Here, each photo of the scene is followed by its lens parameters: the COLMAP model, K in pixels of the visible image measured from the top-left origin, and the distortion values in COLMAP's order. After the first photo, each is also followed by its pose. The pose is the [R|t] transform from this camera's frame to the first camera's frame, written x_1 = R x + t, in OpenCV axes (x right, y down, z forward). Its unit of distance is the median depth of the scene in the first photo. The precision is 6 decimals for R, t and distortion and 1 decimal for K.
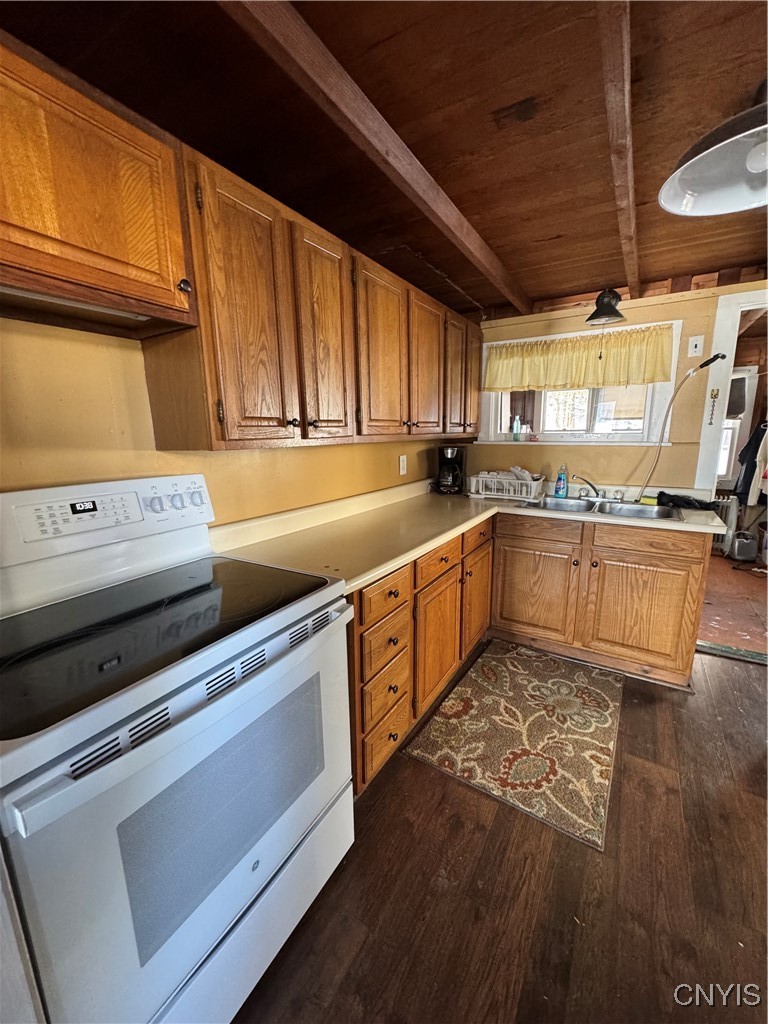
lens RADIAL K [[409.2, 0, 385.0], [0, 409.2, 514.3], [0, 0, 1]] dist [-0.003304, 0.000425]
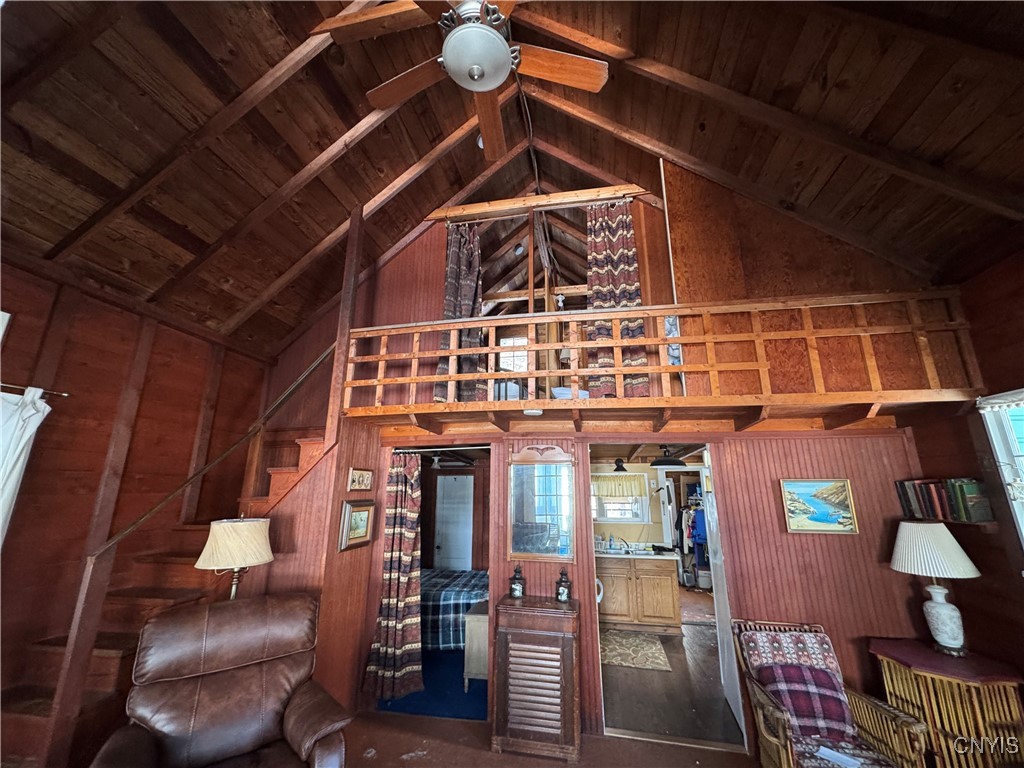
lens RADIAL K [[409.2, 0, 512.9], [0, 409.2, 382.6], [0, 0, 1]] dist [-0.003304, 0.000425]
pose [[0.936414, 0.106937, 0.334206, -1.319009], [0.055126, 0.895773, -0.441081, 0.141459], [-0.346541, 0.431457, 0.832919, -1.477005]]
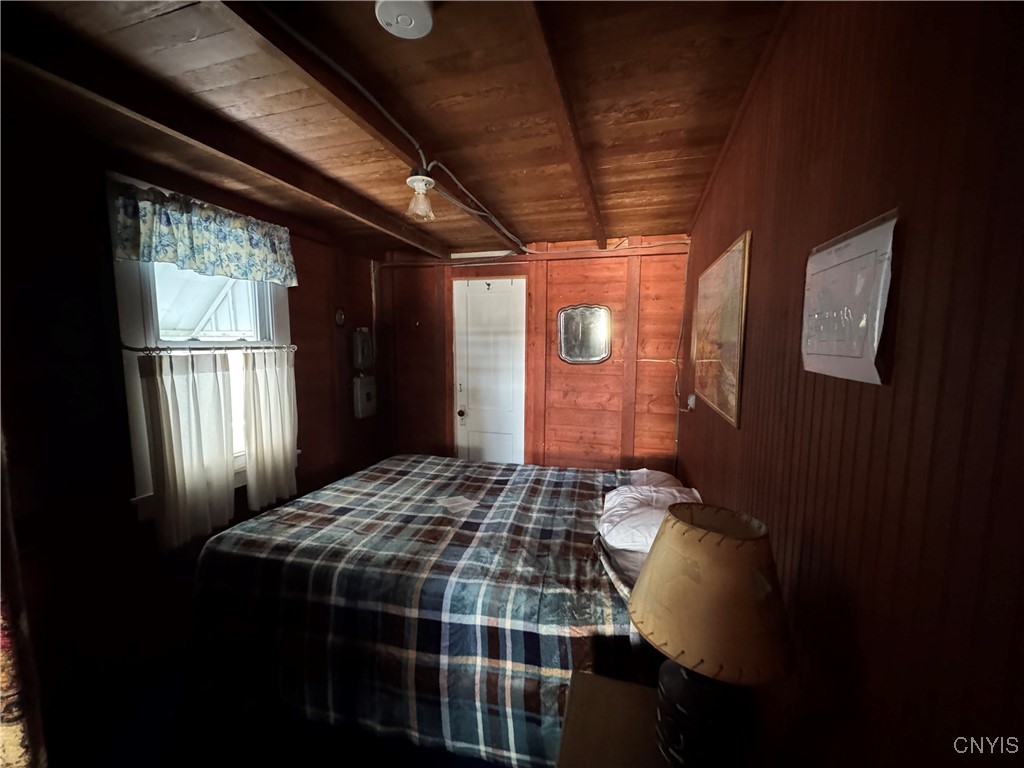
lens RADIAL K [[409.2, 0, 507.9], [0, 409.2, 384.3], [0, 0, 1]] dist [-0.003304, 0.000425]
pose [[0.968900, -0.004248, 0.247415, -0.839994], [0.026921, 0.995728, -0.088326, -0.143108], [-0.245982, 0.092240, 0.964875, 0.450198]]
